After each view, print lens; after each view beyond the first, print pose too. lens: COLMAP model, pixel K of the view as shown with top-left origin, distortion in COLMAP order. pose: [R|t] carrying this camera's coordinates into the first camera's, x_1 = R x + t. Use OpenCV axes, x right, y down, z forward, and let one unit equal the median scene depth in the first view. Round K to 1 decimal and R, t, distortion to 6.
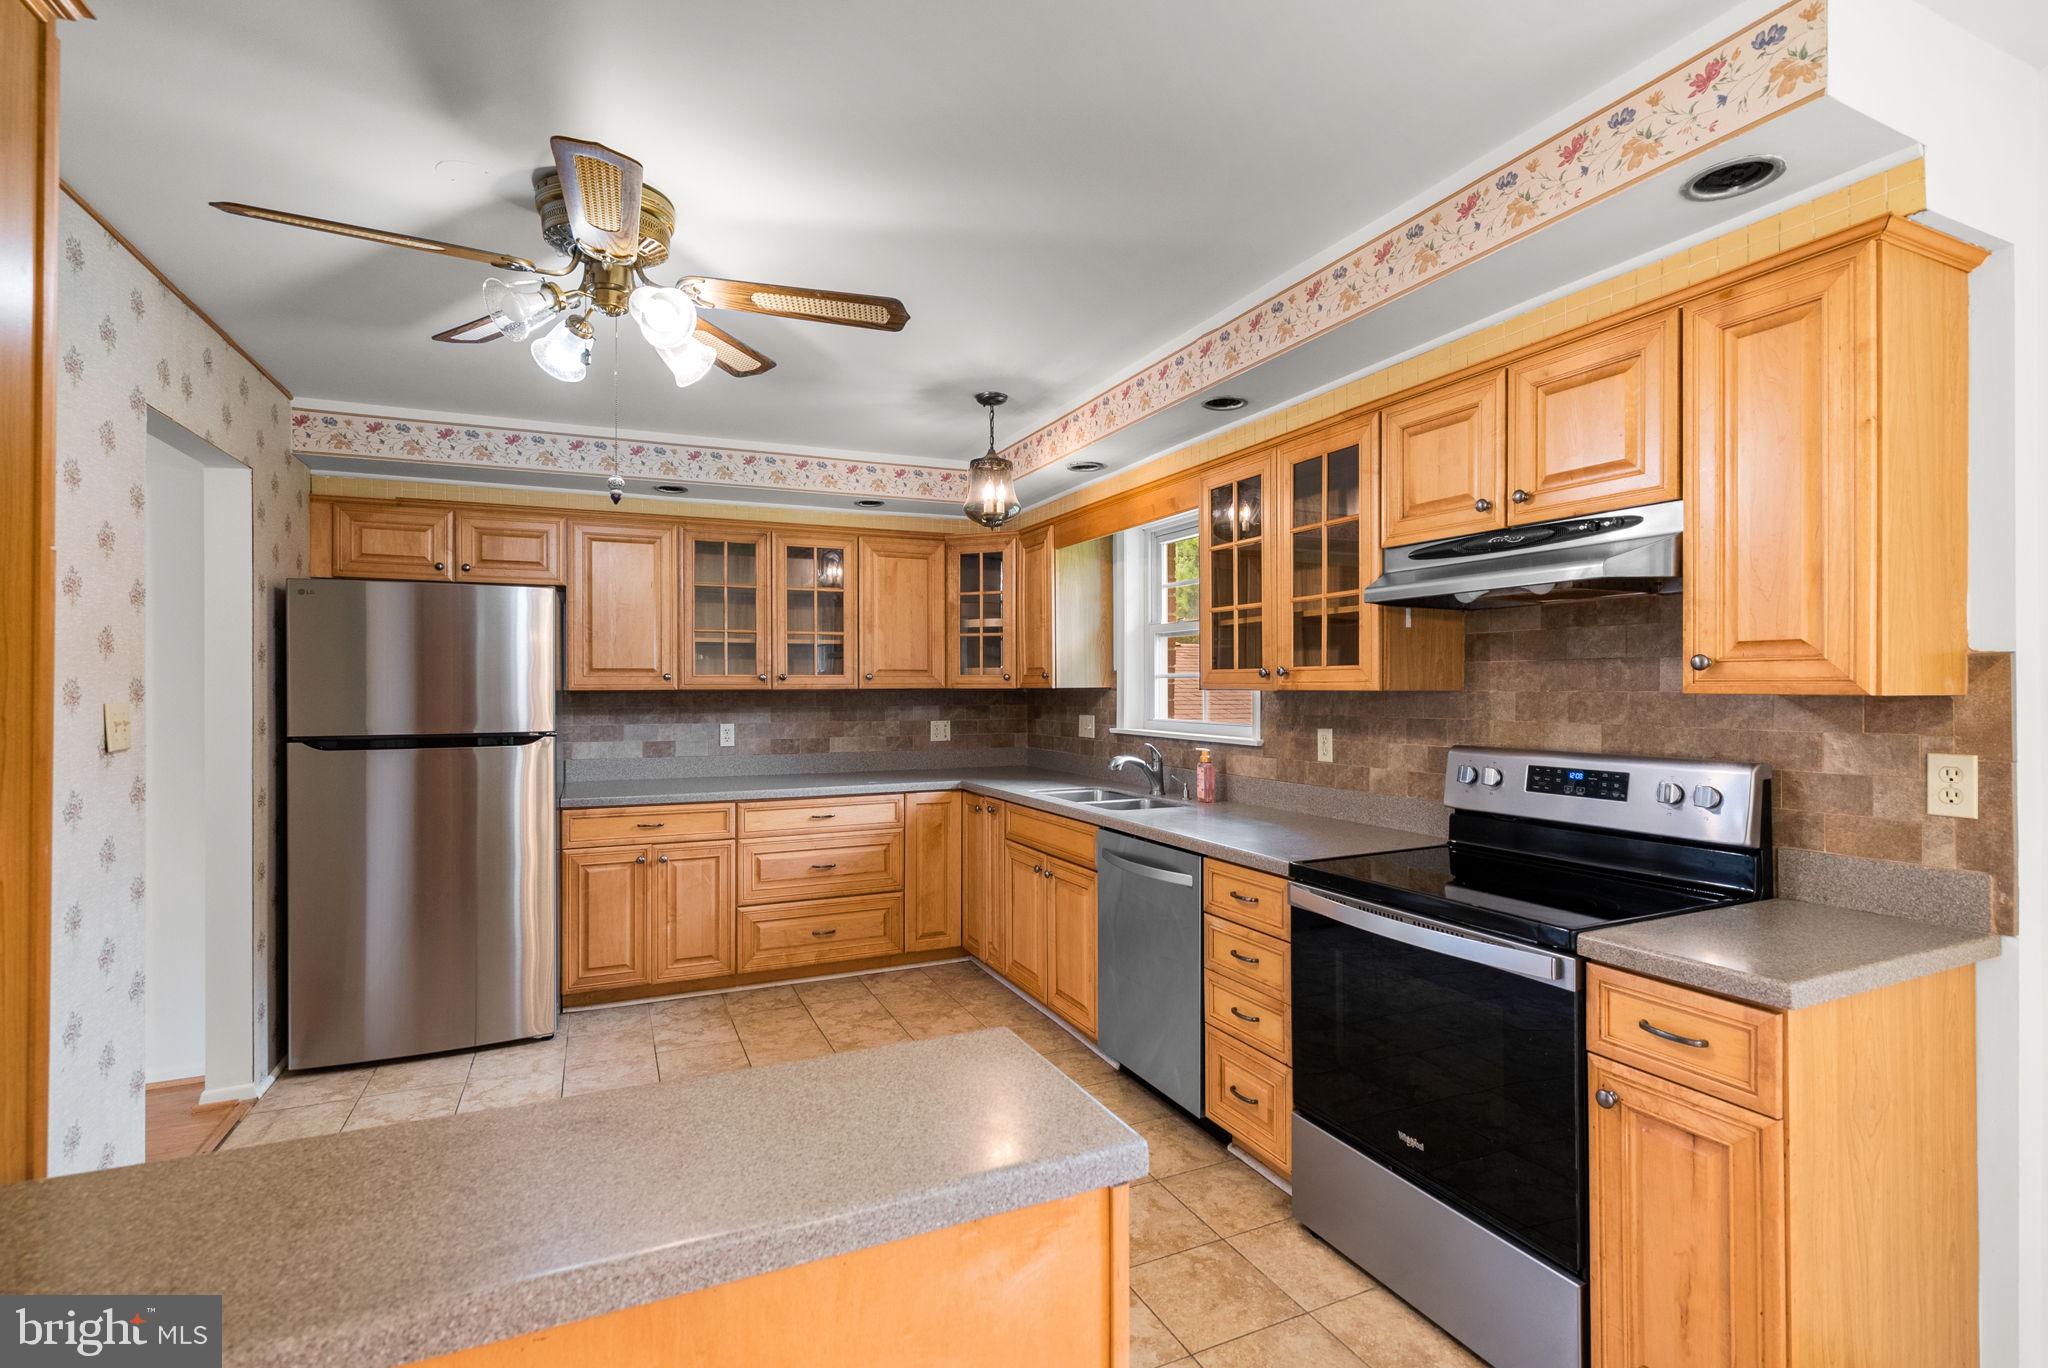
lens RADIAL K [[949.4, 0, 1043.8], [0, 949.4, 669.0], [0, 0, 1]] dist [-0.000373, 0.000190]
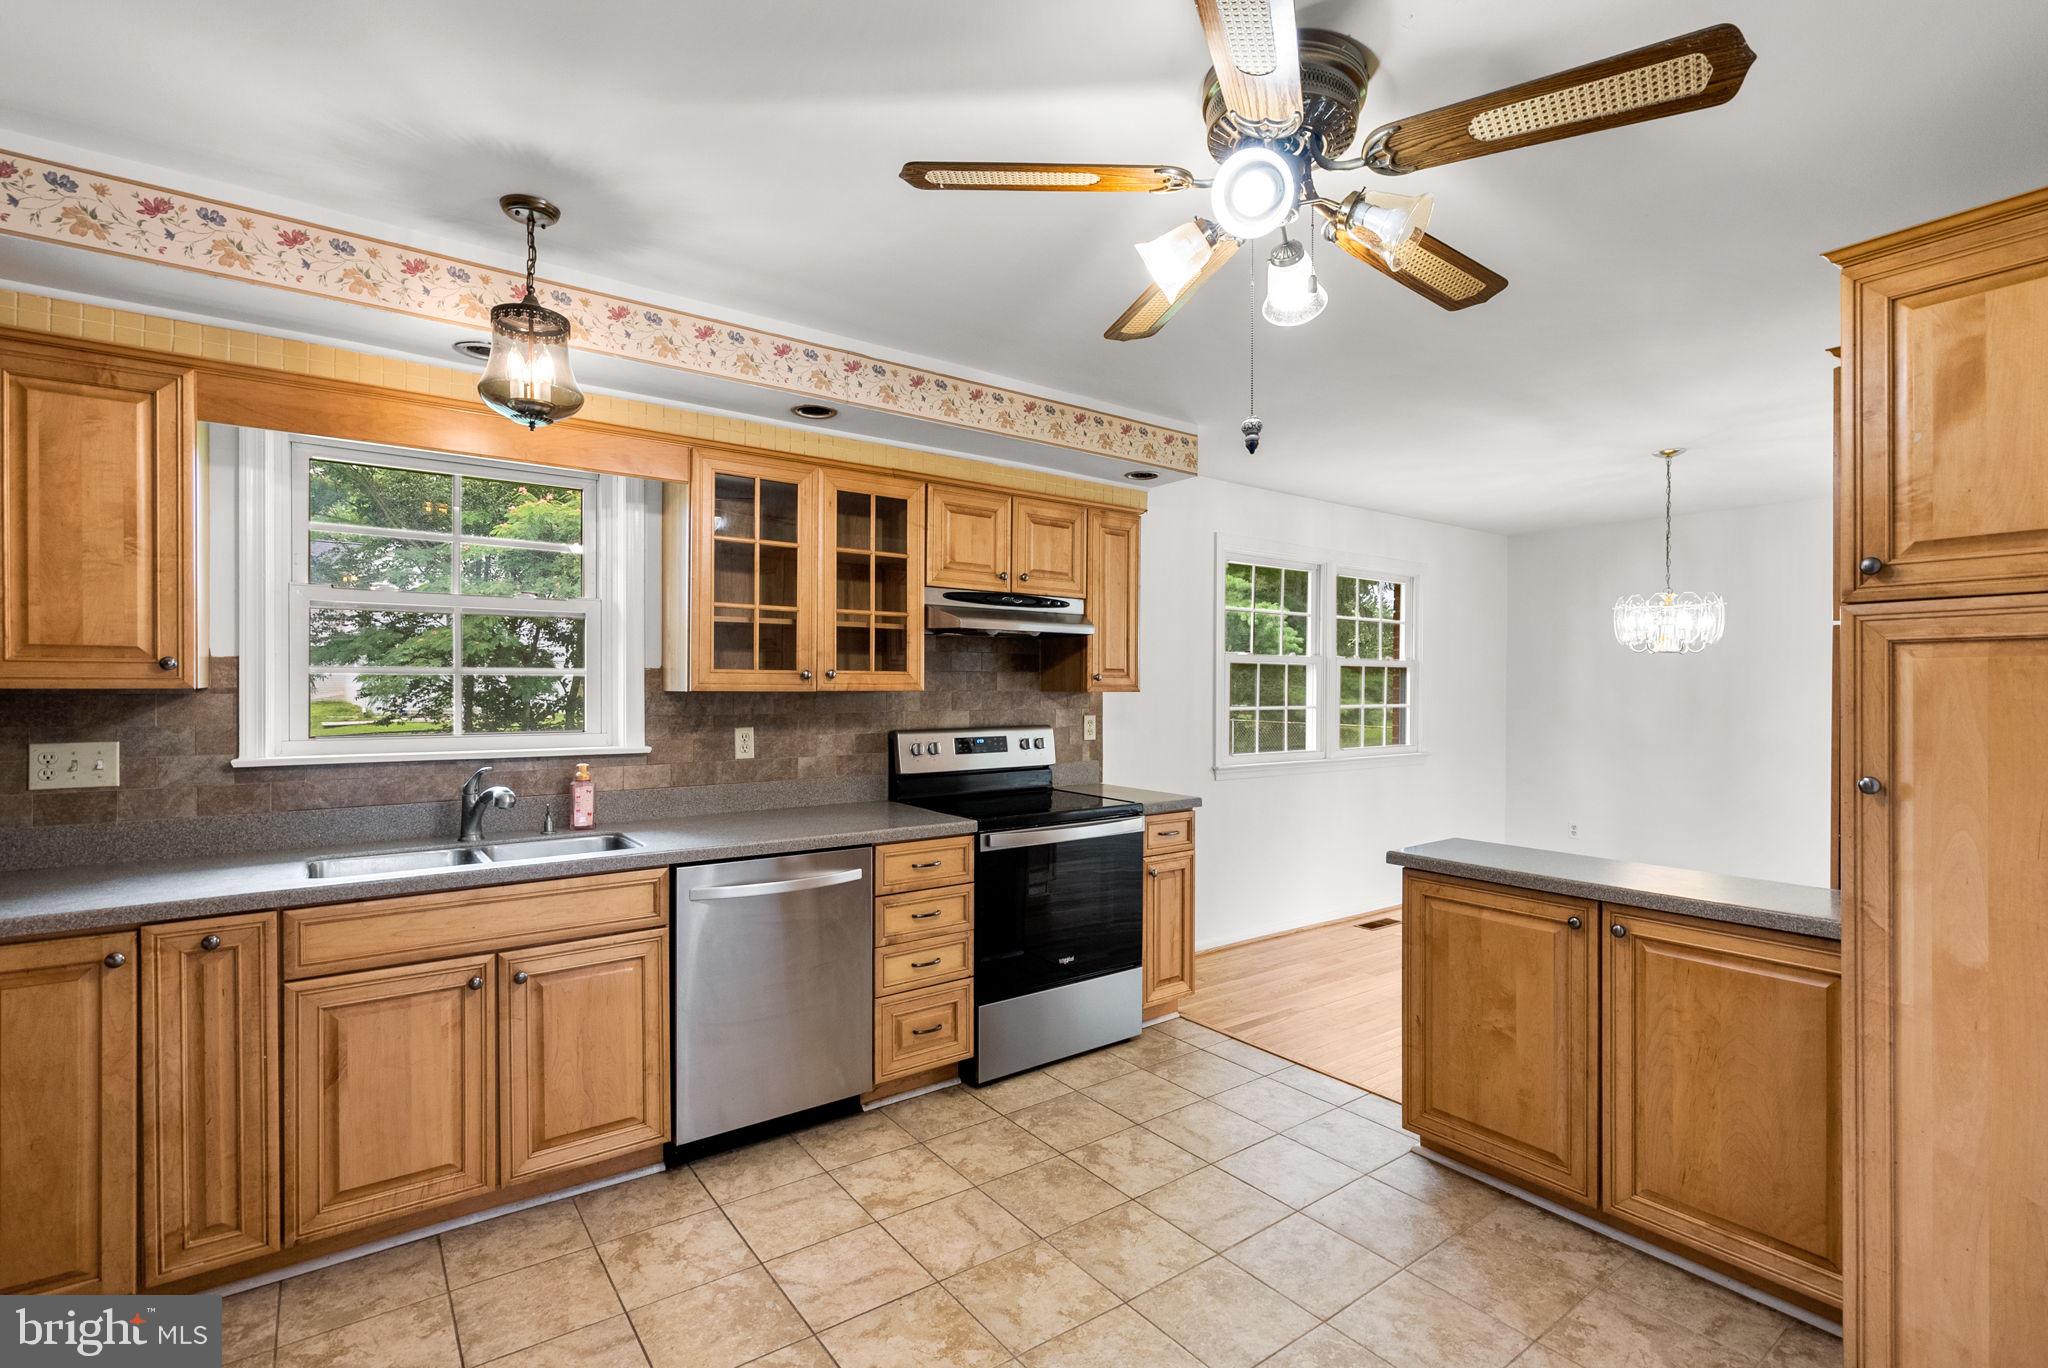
lens RADIAL K [[949.4, 0, 1043.8], [0, 949.4, 669.0], [0, 0, 1]] dist [-0.000373, 0.000190]
pose [[-0.212180, 0.011225, 0.977166, -0.963699], [-0.026108, 0.999512, -0.017150, 0.009459], [-0.976882, -0.029151, -0.211783, 1.085913]]
